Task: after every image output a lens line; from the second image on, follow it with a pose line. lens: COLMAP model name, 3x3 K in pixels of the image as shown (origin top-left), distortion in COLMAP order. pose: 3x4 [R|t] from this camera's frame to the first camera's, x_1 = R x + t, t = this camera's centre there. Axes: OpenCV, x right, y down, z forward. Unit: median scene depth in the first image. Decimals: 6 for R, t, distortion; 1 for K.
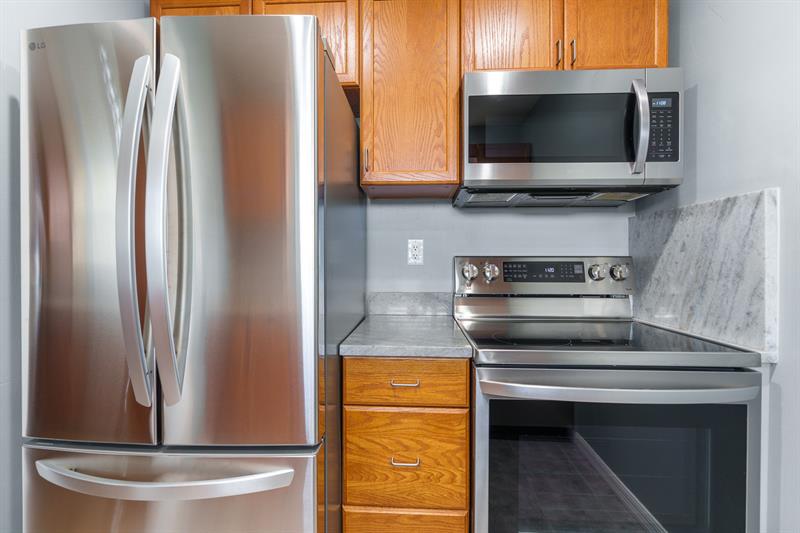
lens RADIAL K [[363.9, 0, 393.7], [0, 363.9, 264.6], [0, 0, 1]] dist [-0.008321, 0.000068]
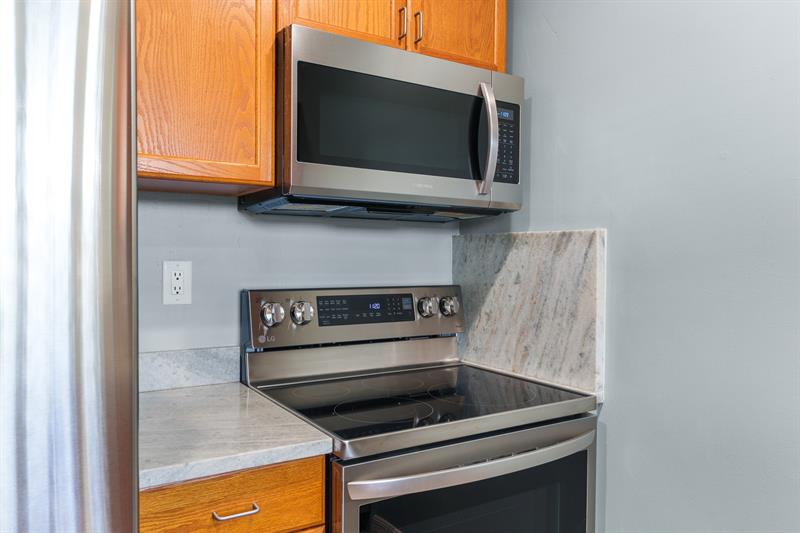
lens RADIAL K [[597.0, 0, 400.0], [0, 597.0, 266.5], [0, 0, 1]] dist [-0.002421, -0.001251]
pose [[0.808538, -0.005727, 0.588417, -0.304242], [-0.002584, 0.999908, 0.013283, -0.103332], [-0.588439, -0.012260, 0.808449, -0.008622]]
